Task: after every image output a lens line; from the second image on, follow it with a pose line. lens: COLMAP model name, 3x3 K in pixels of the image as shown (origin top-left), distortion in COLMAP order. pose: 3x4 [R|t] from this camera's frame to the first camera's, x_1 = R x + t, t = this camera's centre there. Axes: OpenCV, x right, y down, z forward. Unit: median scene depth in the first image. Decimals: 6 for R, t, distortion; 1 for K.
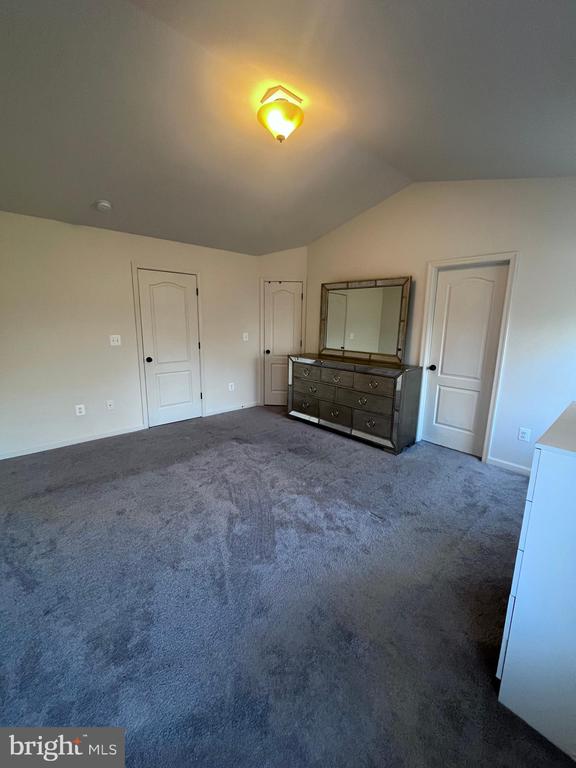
lens RADIAL K [[313.6, 0, 288.0], [0, 313.6, 384.0], [0, 0, 1]] dist [0.000008, -0.000014]
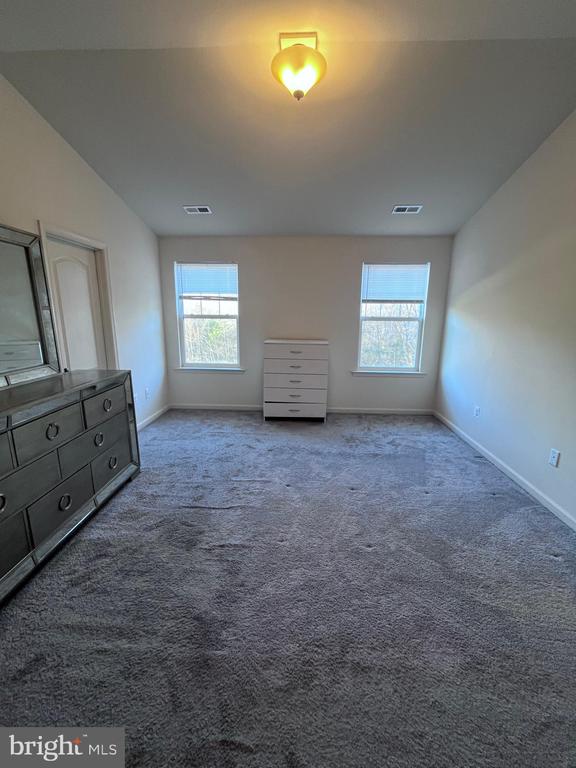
lens RADIAL K [[313.6, 0, 288.0], [0, 313.6, 384.0], [0, 0, 1]] dist [0.000008, -0.000014]
pose [[-0.716154, -0.179393, 0.674493, -0.542648], [0.112918, 0.923890, 0.365618, -0.296222], [-0.688747, 0.338001, -0.641391, 1.404647]]
